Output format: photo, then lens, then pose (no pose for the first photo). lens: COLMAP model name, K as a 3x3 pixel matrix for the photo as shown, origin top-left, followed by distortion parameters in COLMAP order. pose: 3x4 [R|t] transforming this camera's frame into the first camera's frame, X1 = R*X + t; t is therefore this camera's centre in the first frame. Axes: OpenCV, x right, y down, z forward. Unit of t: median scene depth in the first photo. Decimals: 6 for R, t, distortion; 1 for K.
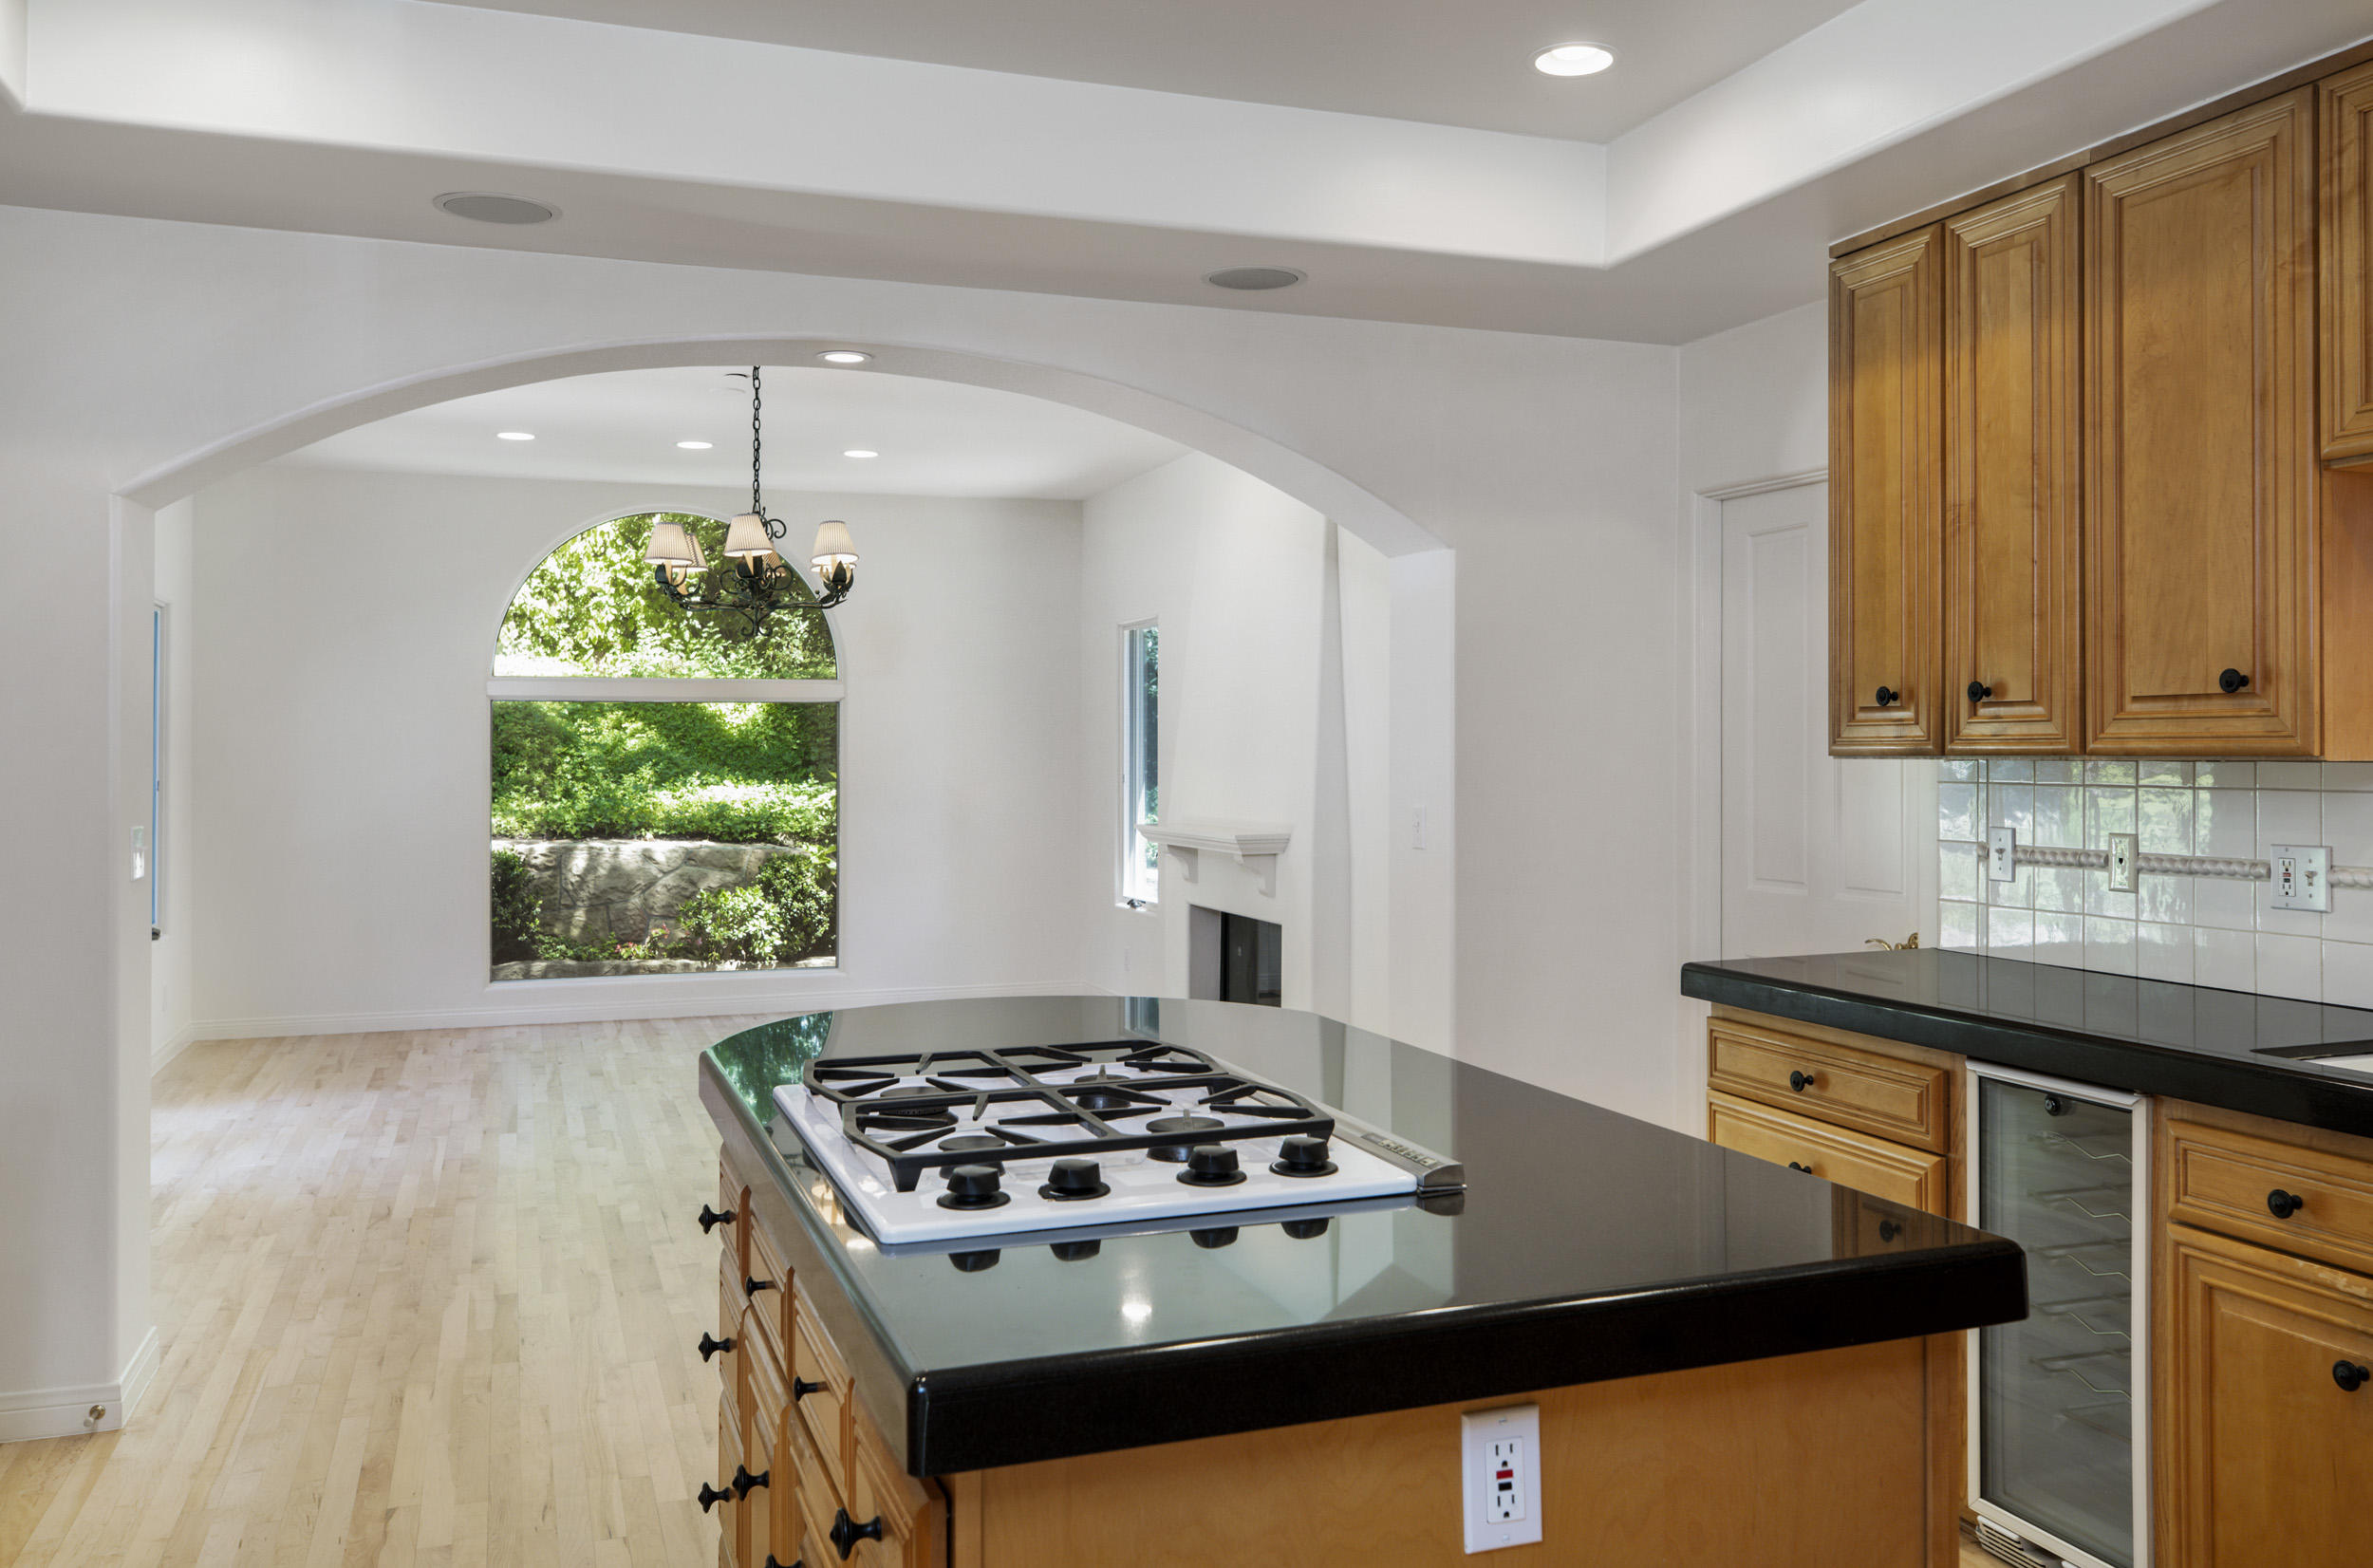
lens RADIAL K [[1842.7, 0, 1187.1], [0, 1842.7, 714.5], [0, 0, 1]] dist [-0.001016, 0.000004]
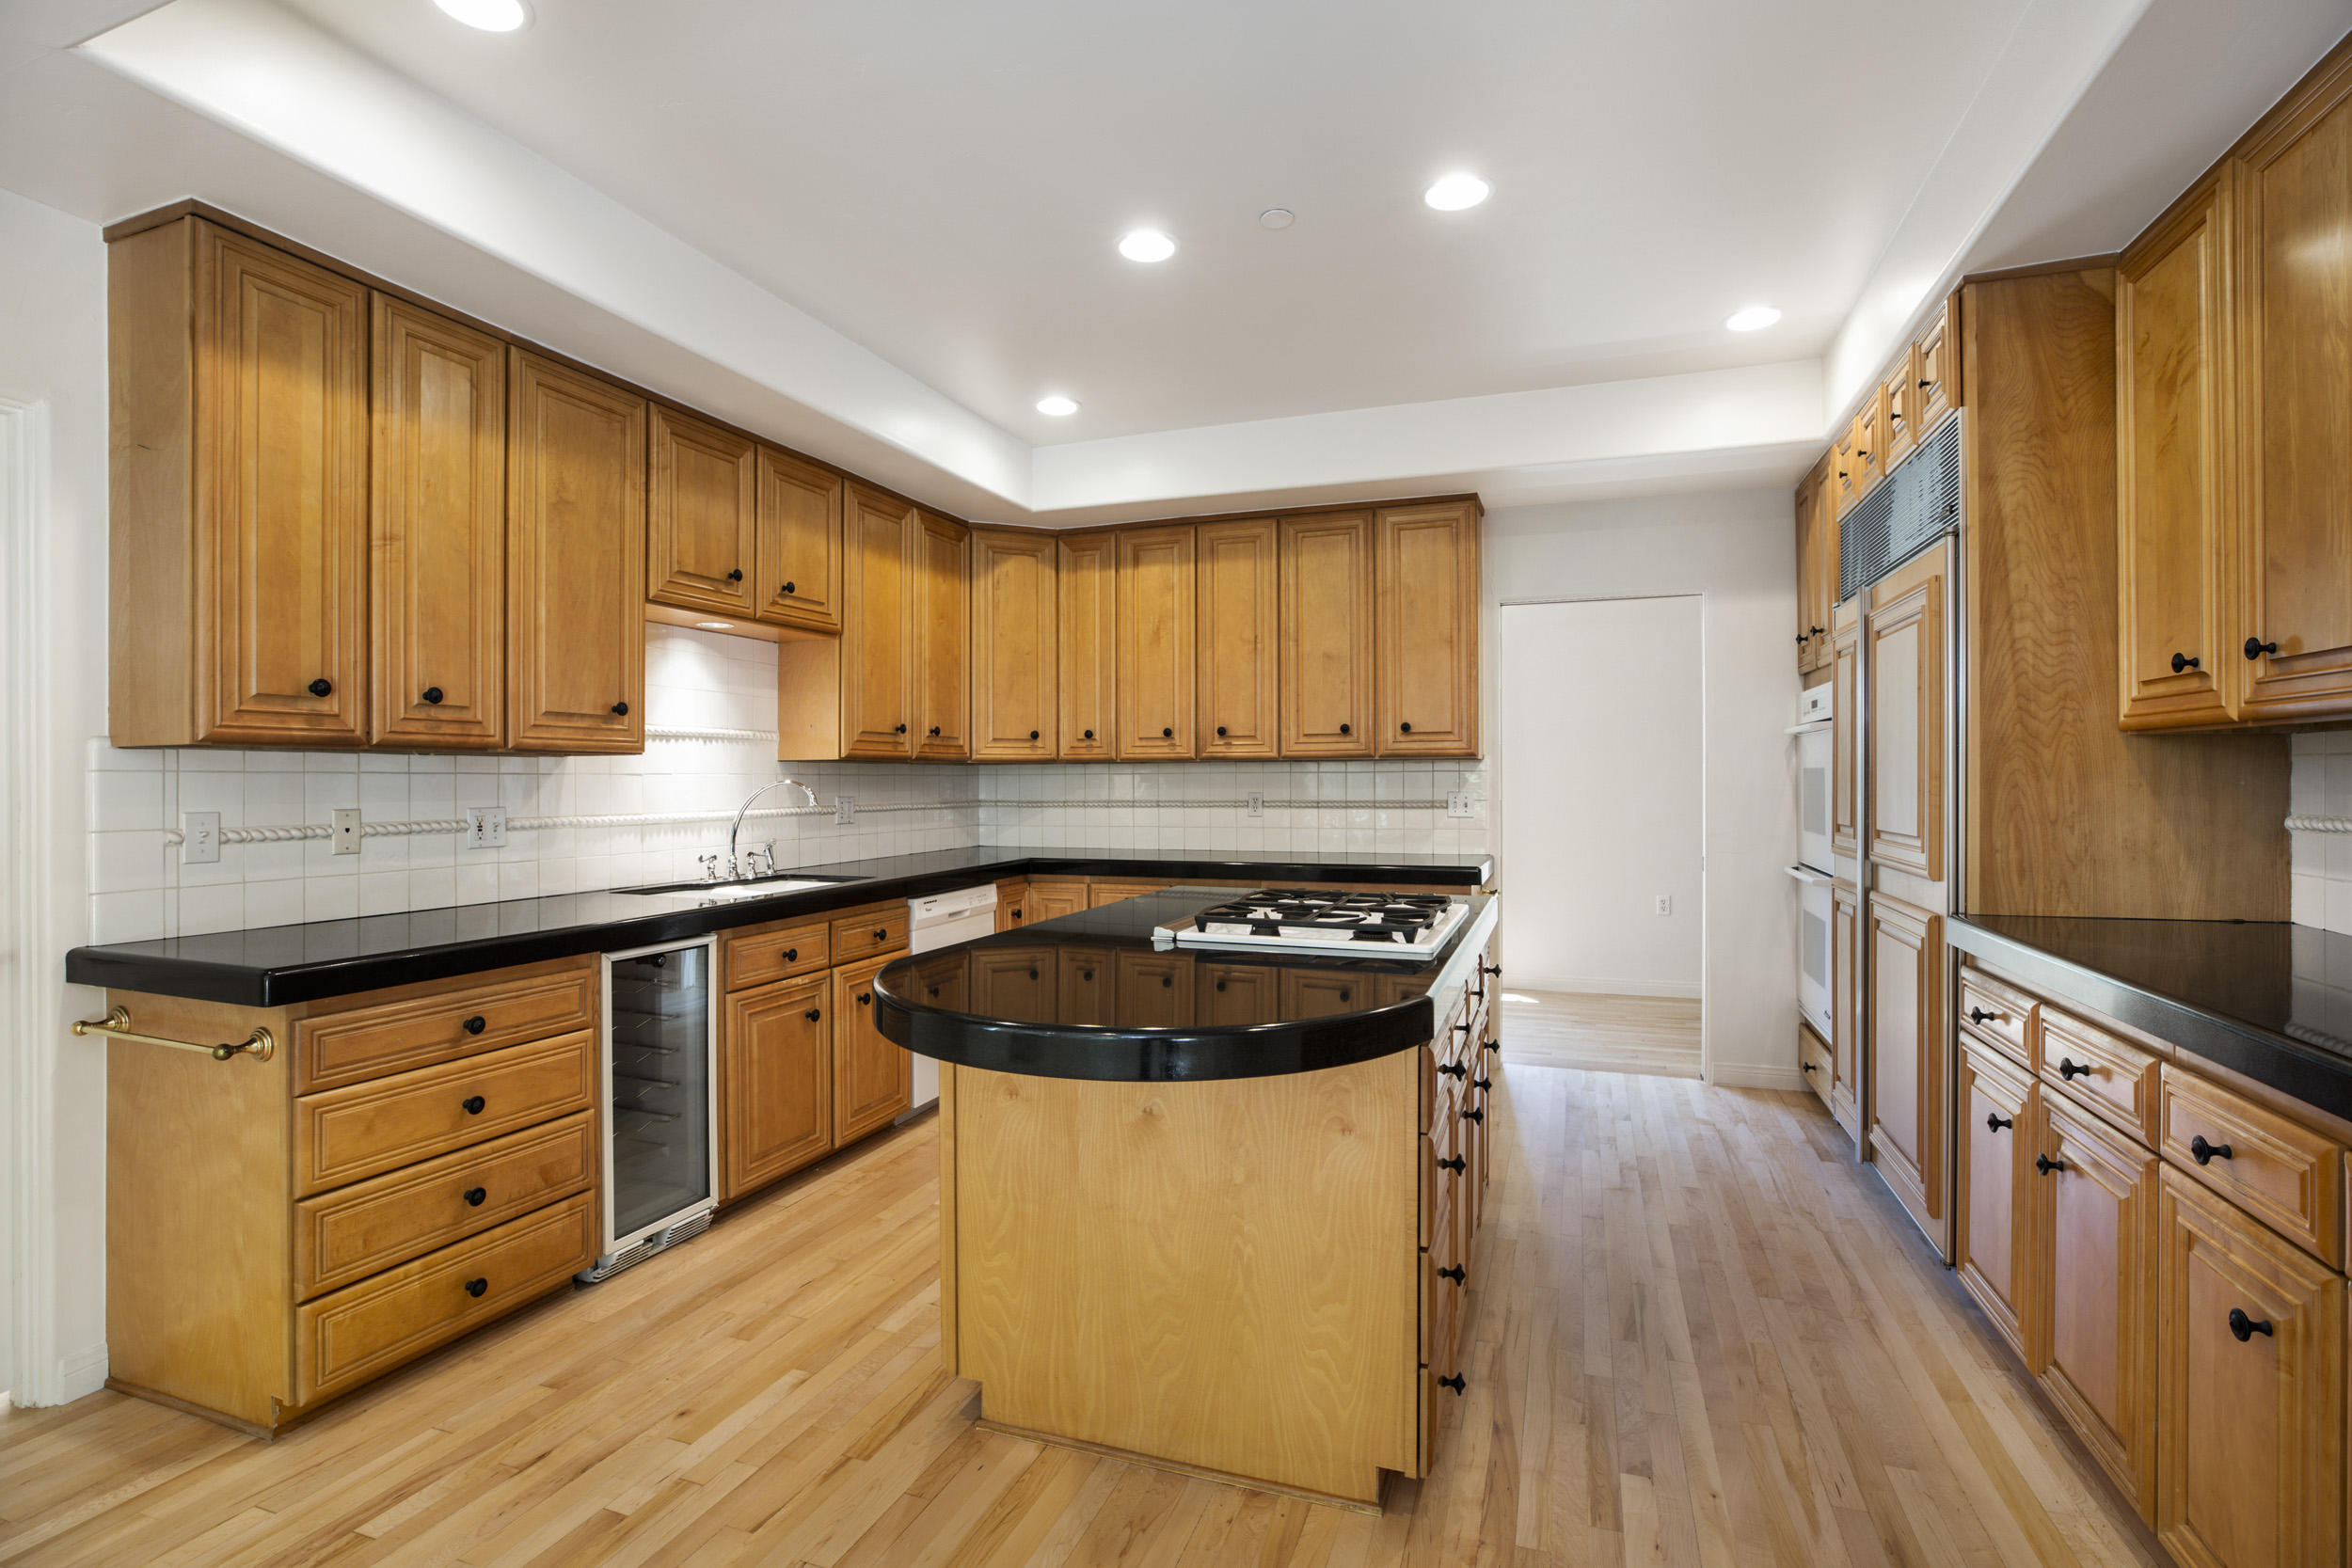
lens RADIAL K [[1098.5, 0, 1176.0], [0, 1098.5, 784.0], [0, 0, 1]] dist [0.000573, 0.000067]
pose [[-0.762937, 0.001268, 0.646472, -0.494286], [-0.009051, 0.999879, -0.012643, 0.058637], [-0.646410, -0.015497, -0.762833, 1.384477]]
